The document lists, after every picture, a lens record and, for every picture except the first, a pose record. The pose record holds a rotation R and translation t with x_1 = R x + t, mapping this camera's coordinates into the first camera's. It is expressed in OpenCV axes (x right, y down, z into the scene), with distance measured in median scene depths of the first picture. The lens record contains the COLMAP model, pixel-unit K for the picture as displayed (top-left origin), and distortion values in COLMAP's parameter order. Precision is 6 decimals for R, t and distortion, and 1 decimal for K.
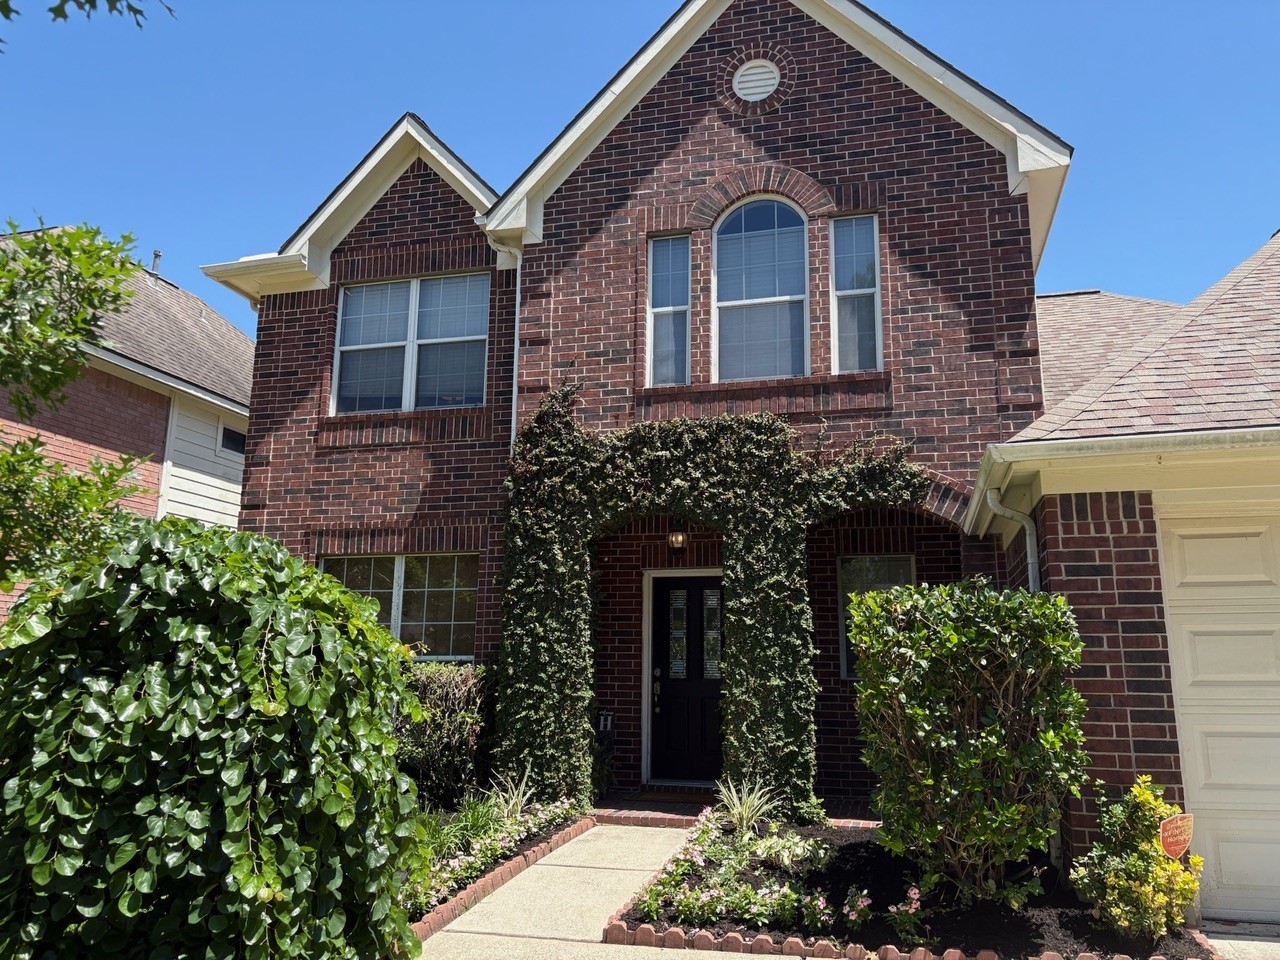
lens RADIAL K [[990.0, 0, 640.0], [0, 990.0, 480.0], [0, 0, 1]] dist [-0.014021, -0.003940]
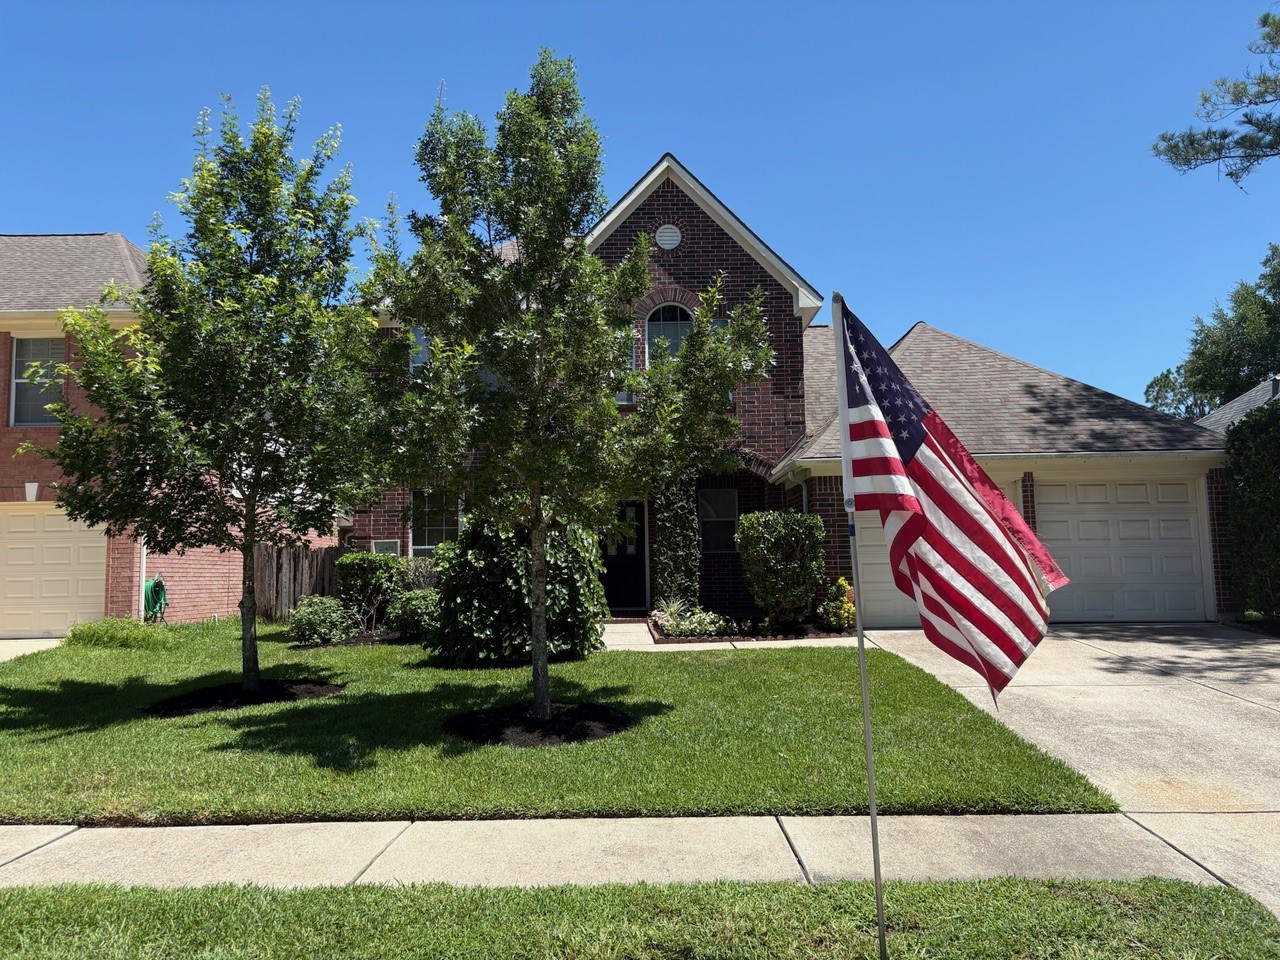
lens RADIAL K [[990.0, 0, 640.0], [0, 990.0, 480.0], [0, 0, 1]] dist [-0.014021, -0.003940]
pose [[0.963815, 0.002579, 0.266561, -0.499702], [-0.029669, 0.994778, 0.097652, -0.149418], [-0.264917, -0.102027, 0.958858, -0.956219]]
